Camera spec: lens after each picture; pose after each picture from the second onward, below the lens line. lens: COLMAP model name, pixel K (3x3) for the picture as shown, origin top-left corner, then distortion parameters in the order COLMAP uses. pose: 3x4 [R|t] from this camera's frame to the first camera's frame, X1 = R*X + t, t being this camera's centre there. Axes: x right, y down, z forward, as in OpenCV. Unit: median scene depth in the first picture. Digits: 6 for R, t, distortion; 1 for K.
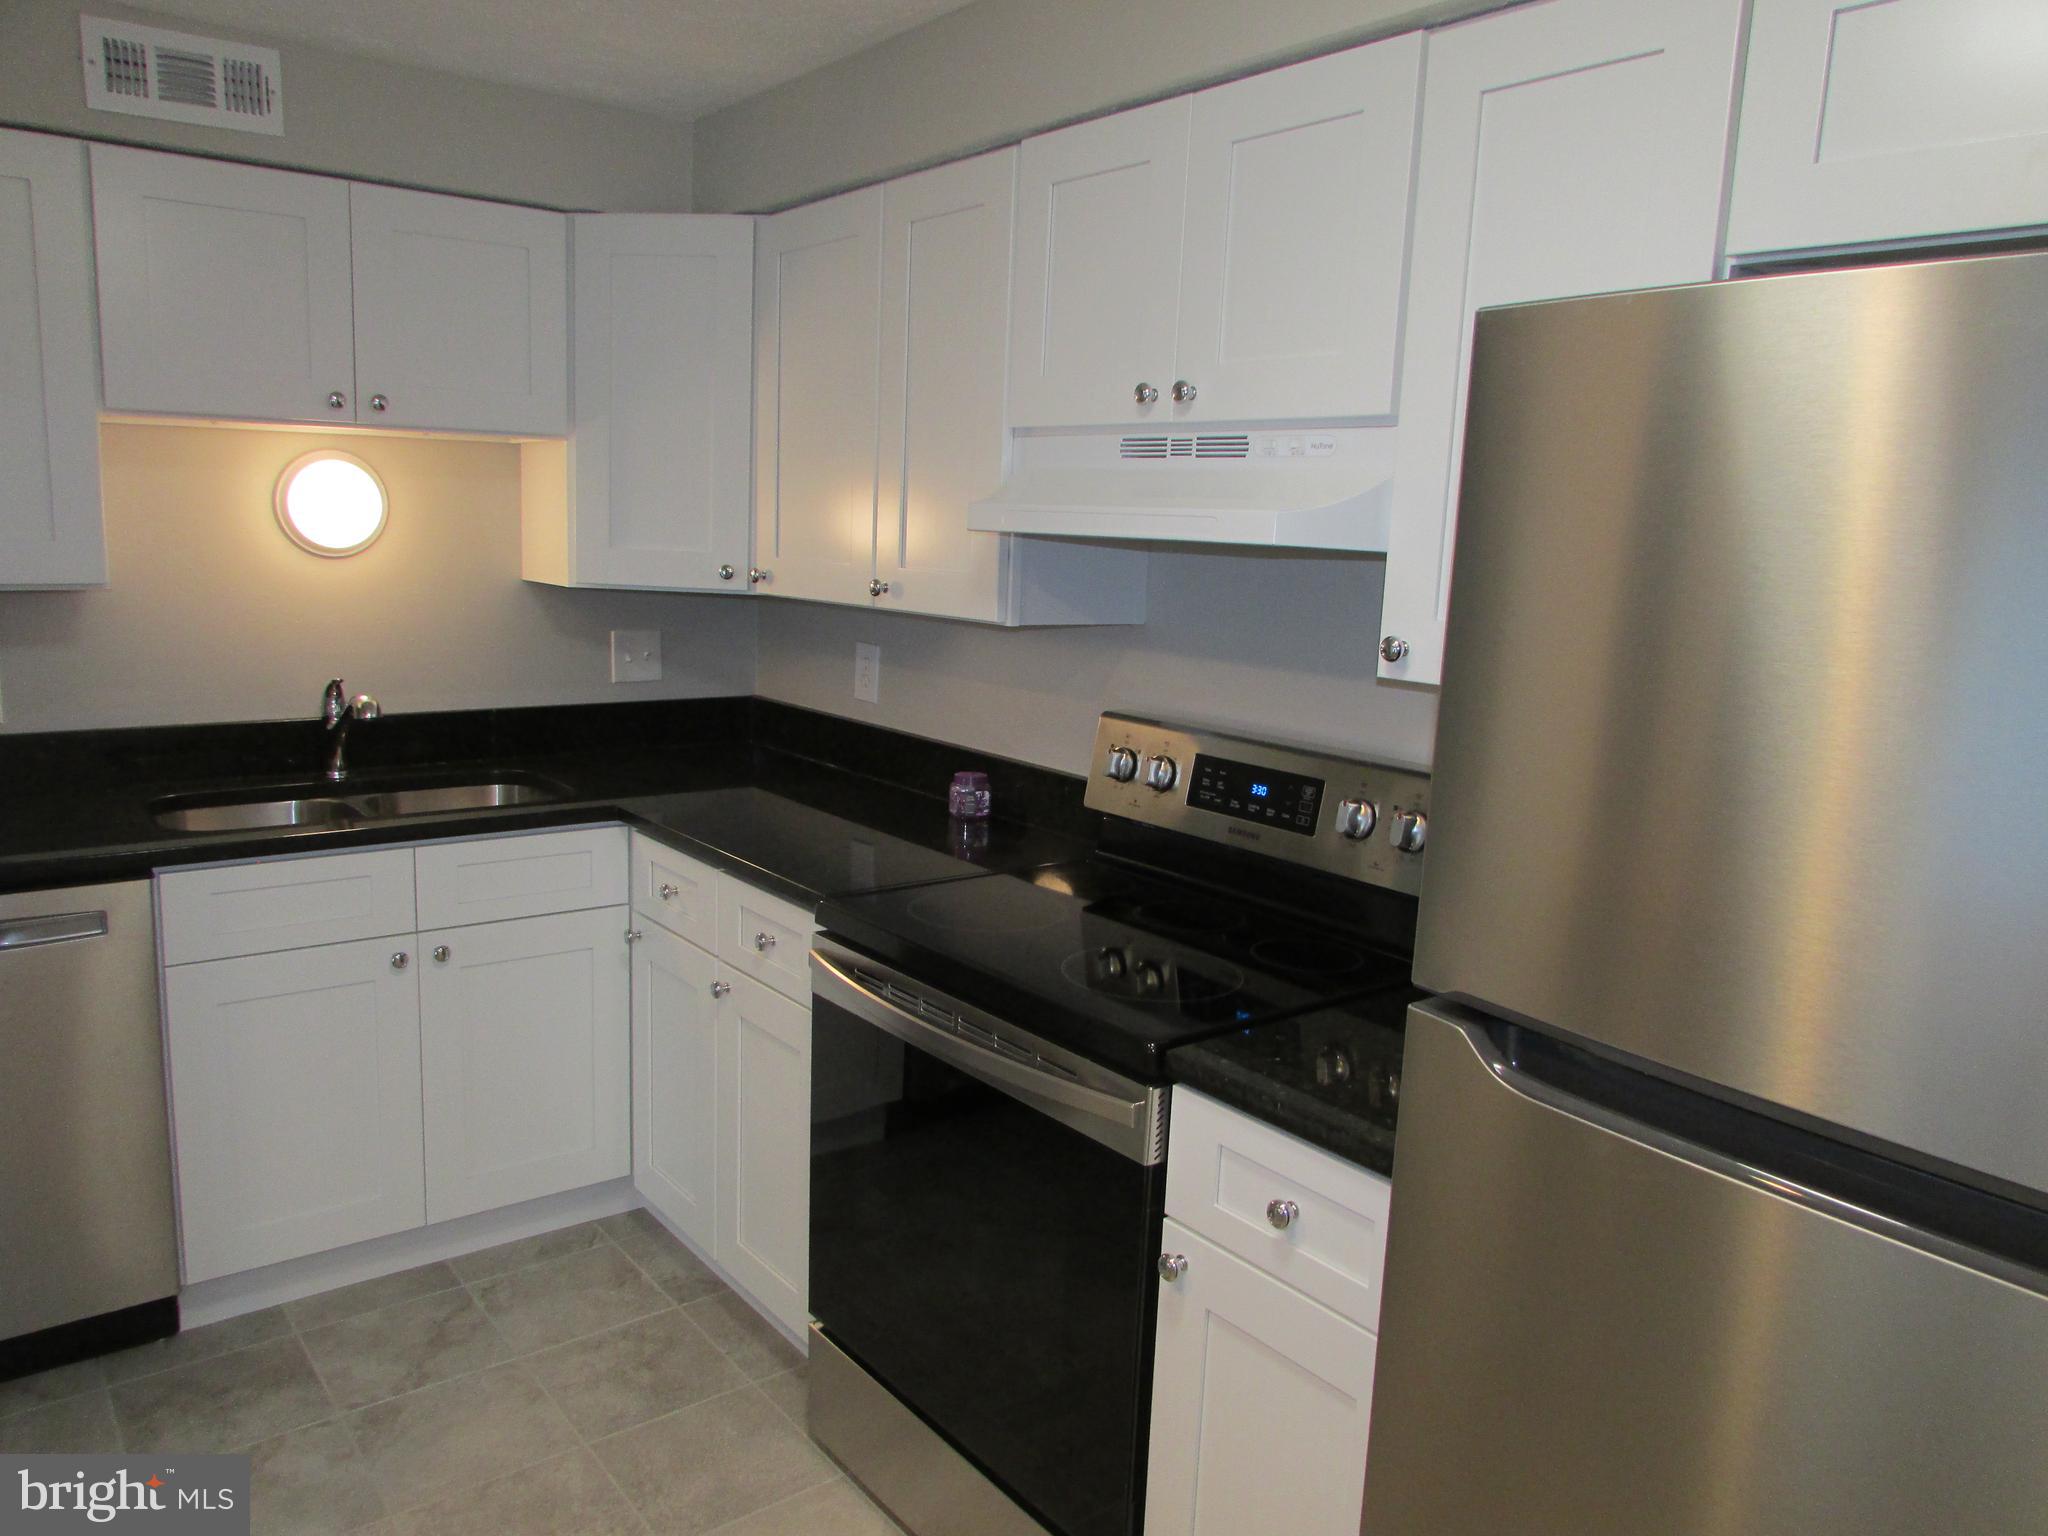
lens RADIAL K [[1480.4, 0, 1024.0], [0, 1480.4, 768.0], [0, 0, 1]] dist [-0.022710, 0.007136]
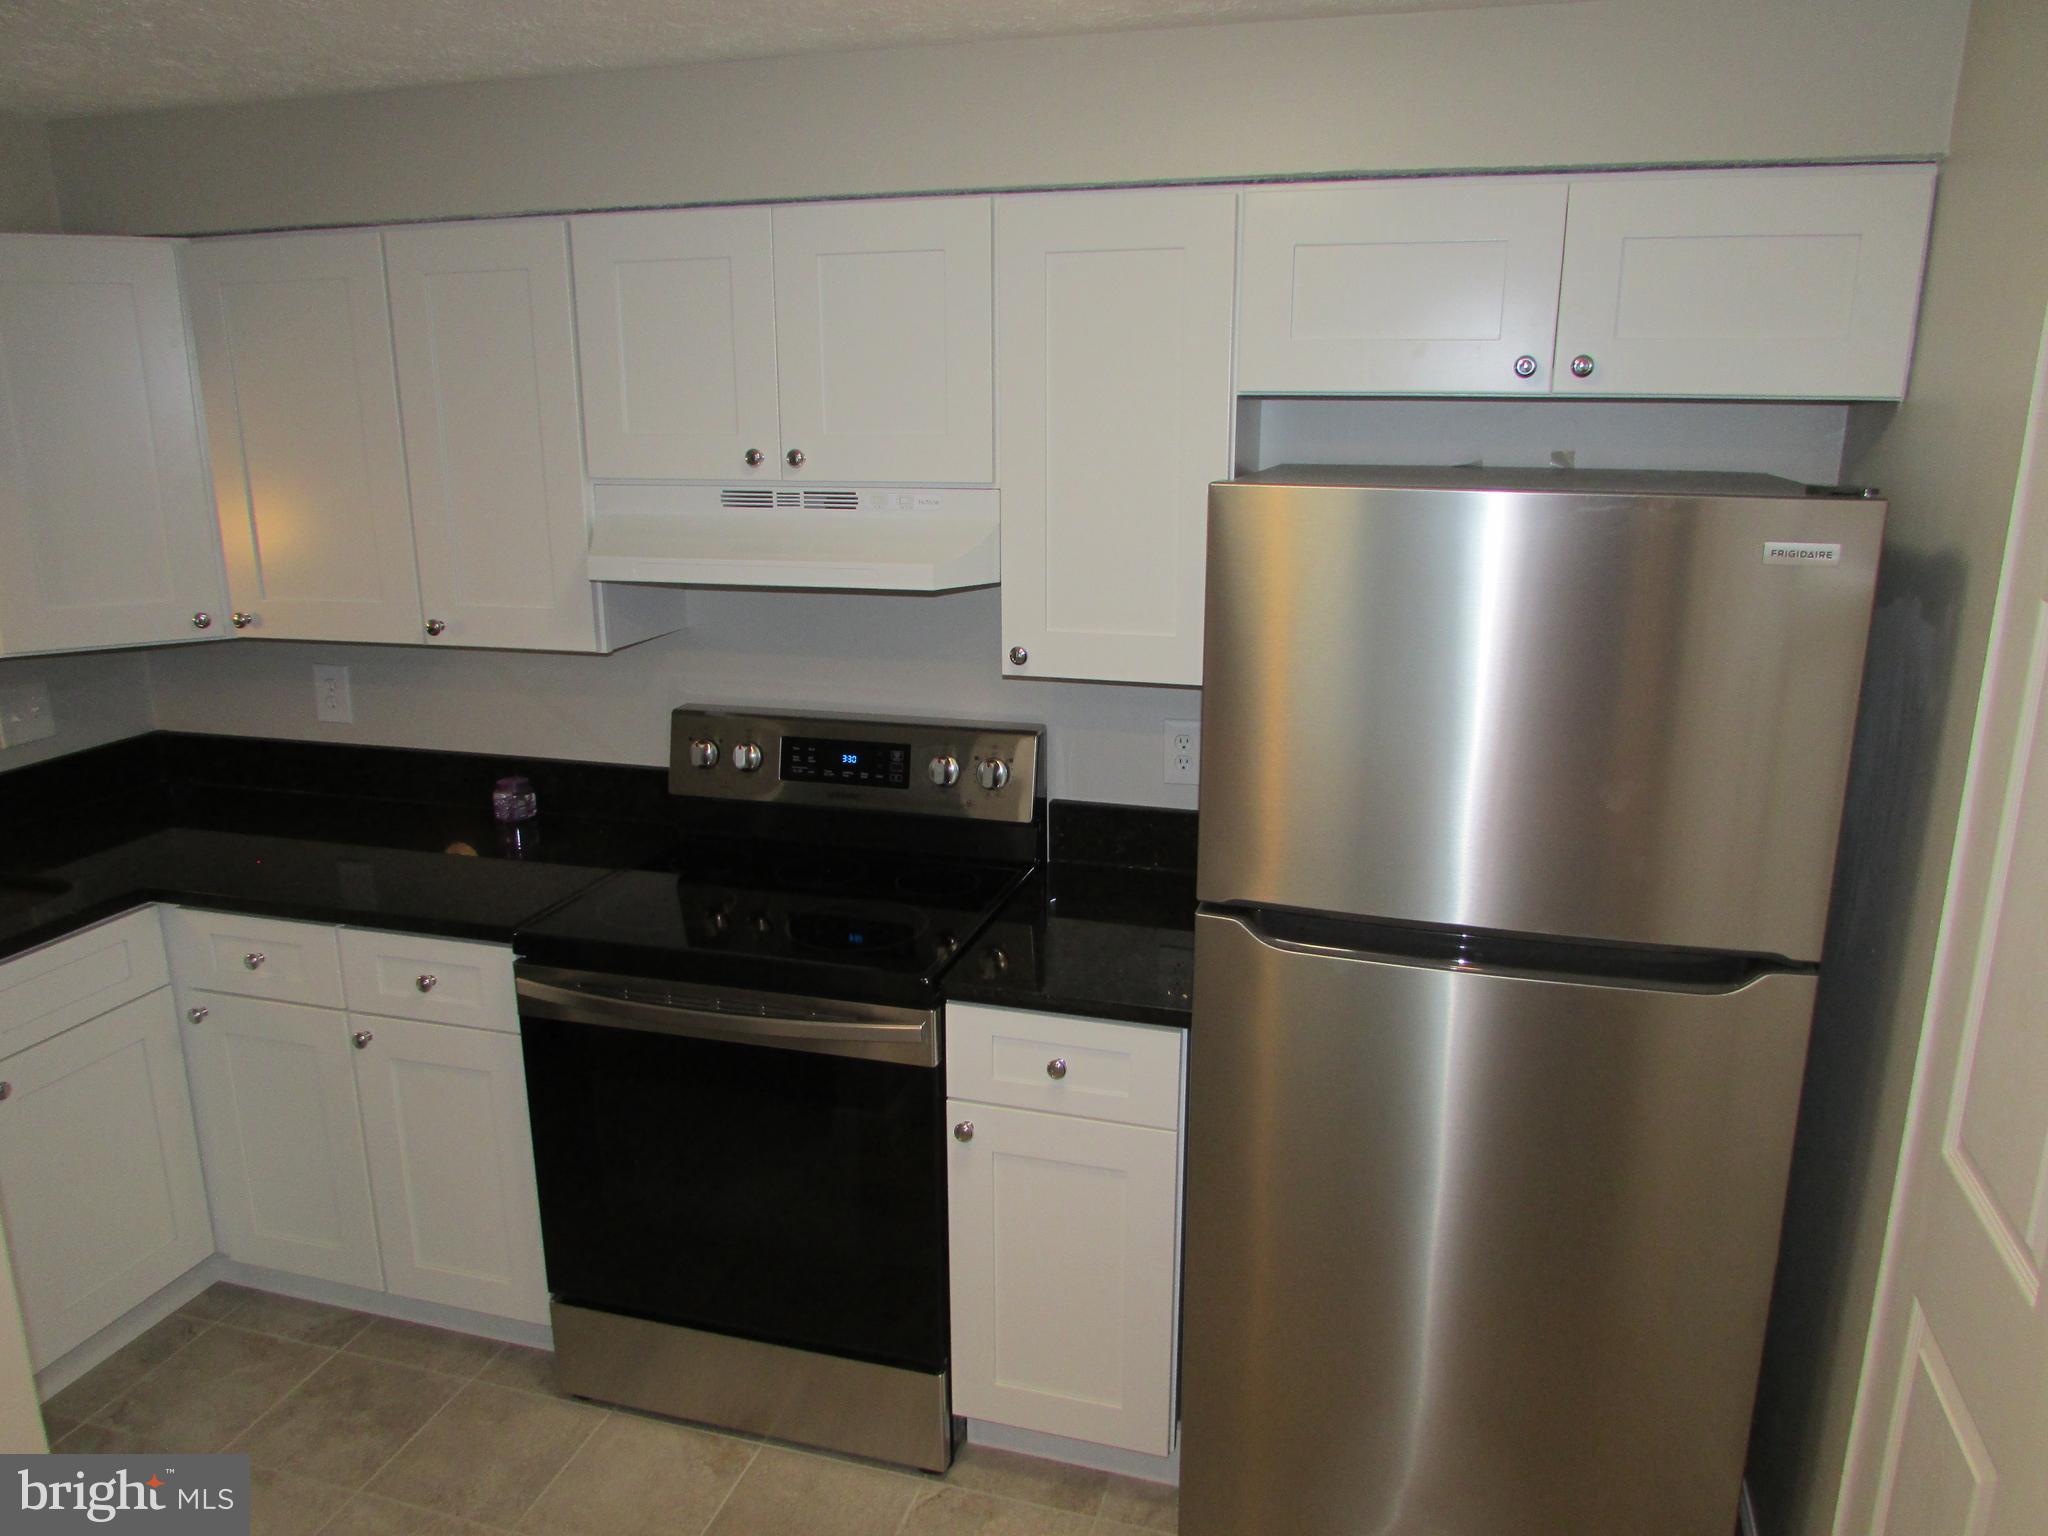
lens RADIAL K [[1480.4, 0, 1024.0], [0, 1480.4, 768.0], [0, 0, 1]] dist [-0.022710, 0.007136]
pose [[0.817444, -0.189259, 0.544028, -0.370217], [0.136060, 0.981196, 0.136902, -0.118737], [-0.559708, -0.037890, 0.827823, -0.103070]]
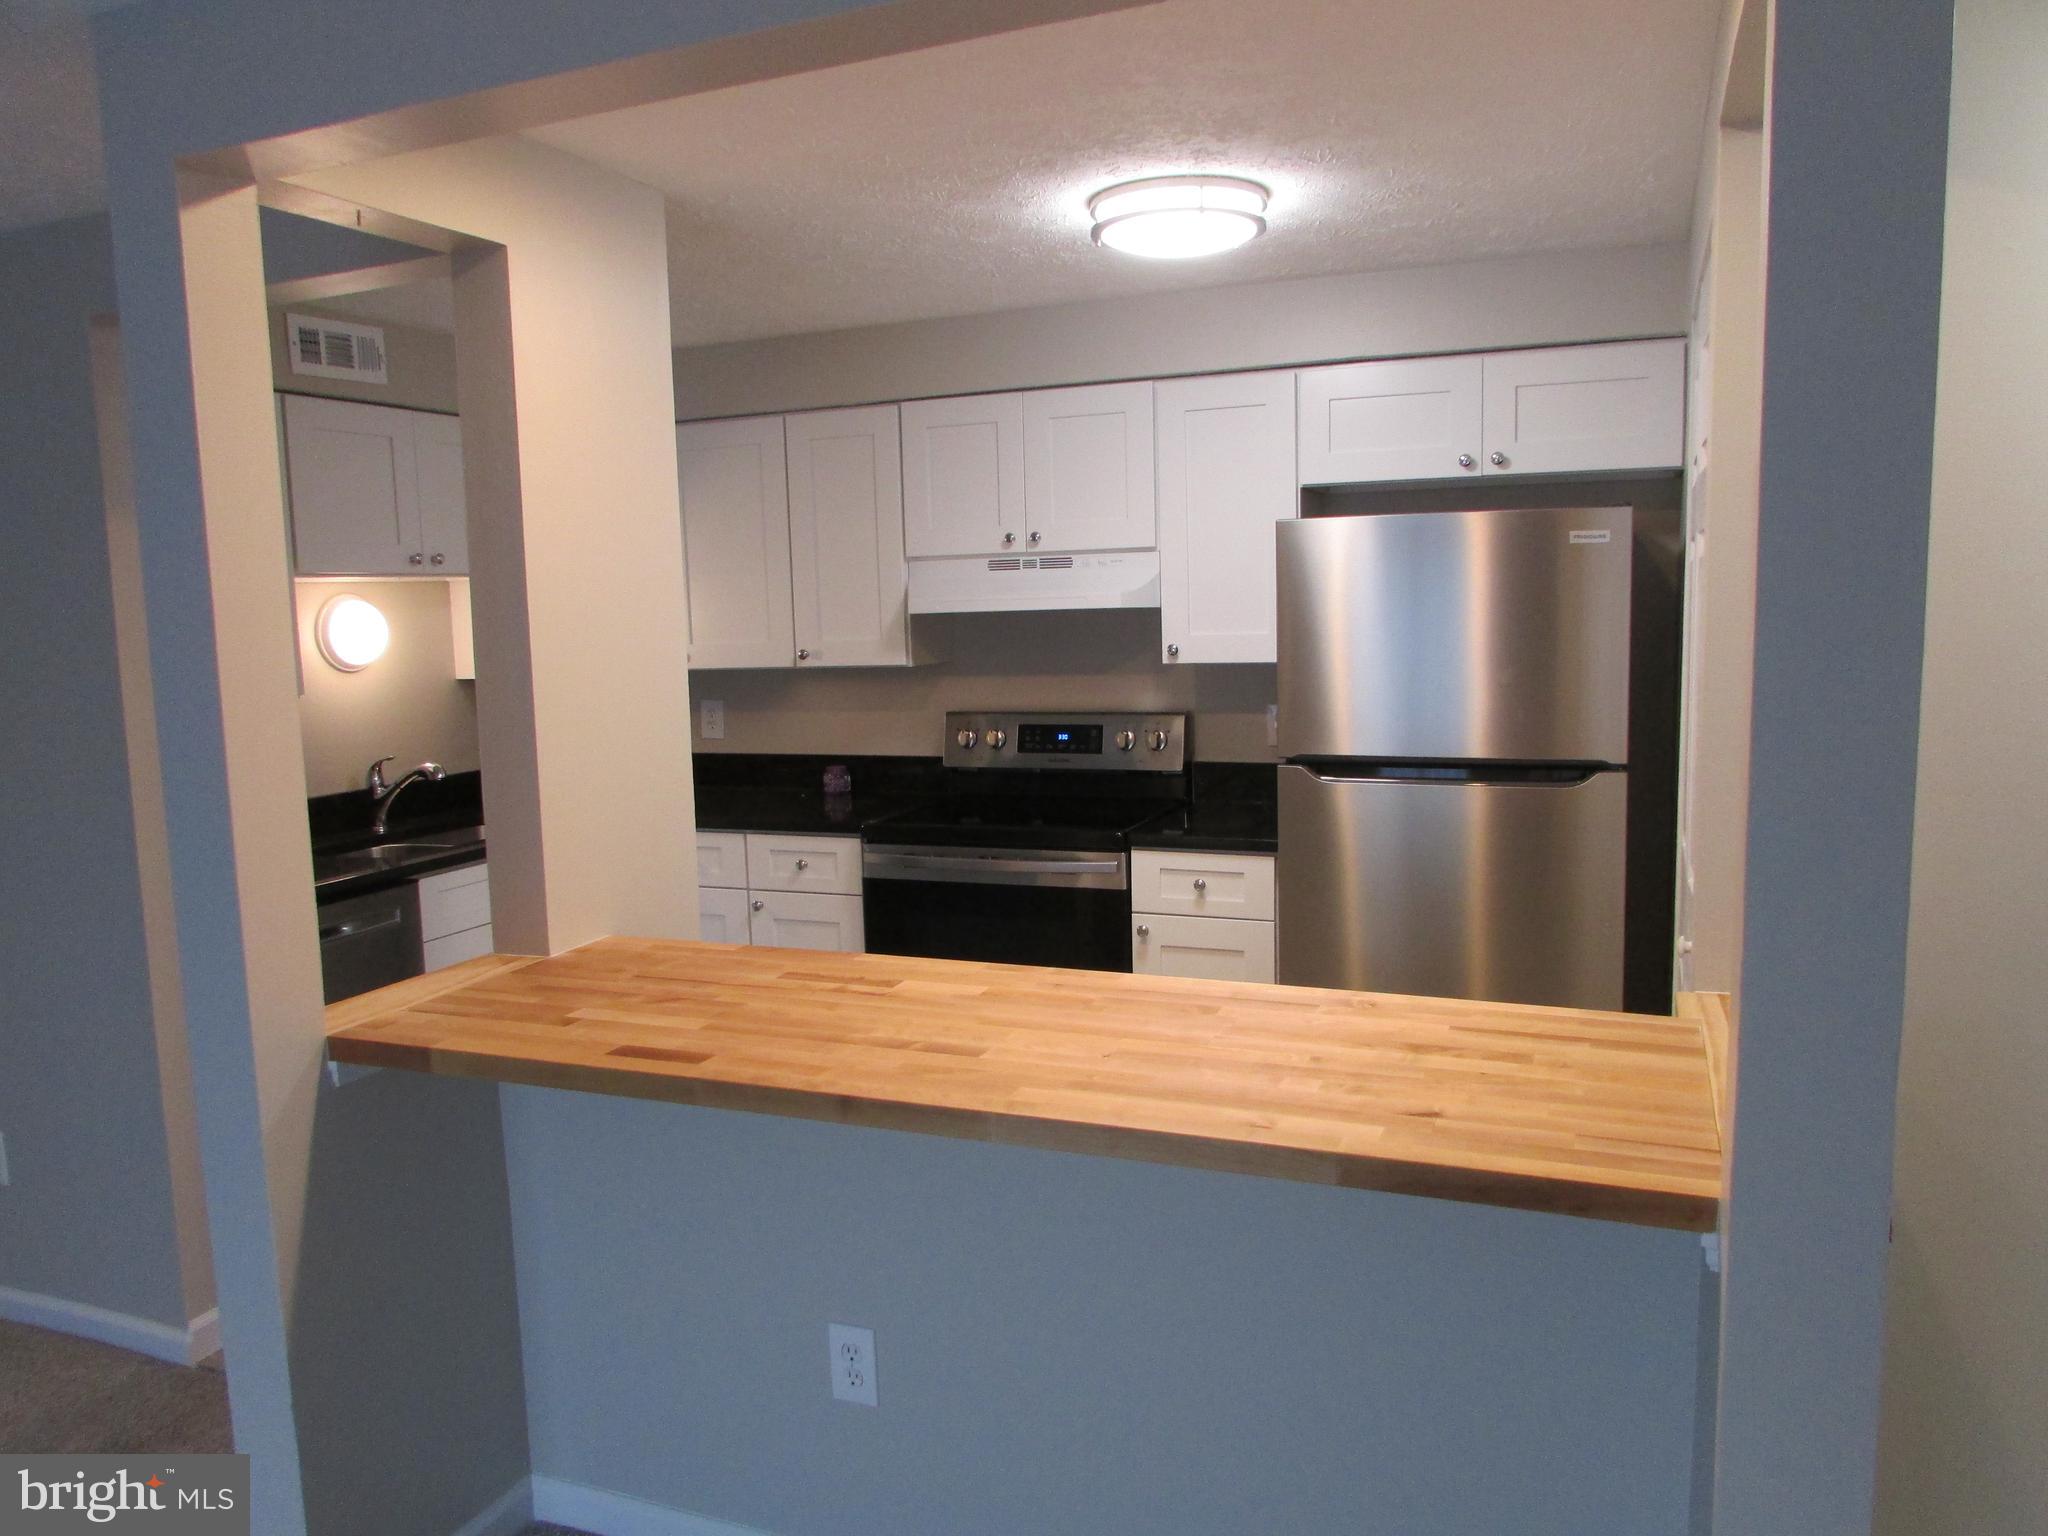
lens RADIAL K [[1486.0, 0, 1018.7], [0, 1486.0, 750.9], [0, 0, 1]] dist [-0.010250, -0.004374]
pose [[0.869080, -0.115340, 0.481037, -0.759492], [0.145717, 0.988981, -0.026132, 0.069320], [-0.472722, 0.092806, 0.876311, -0.610458]]
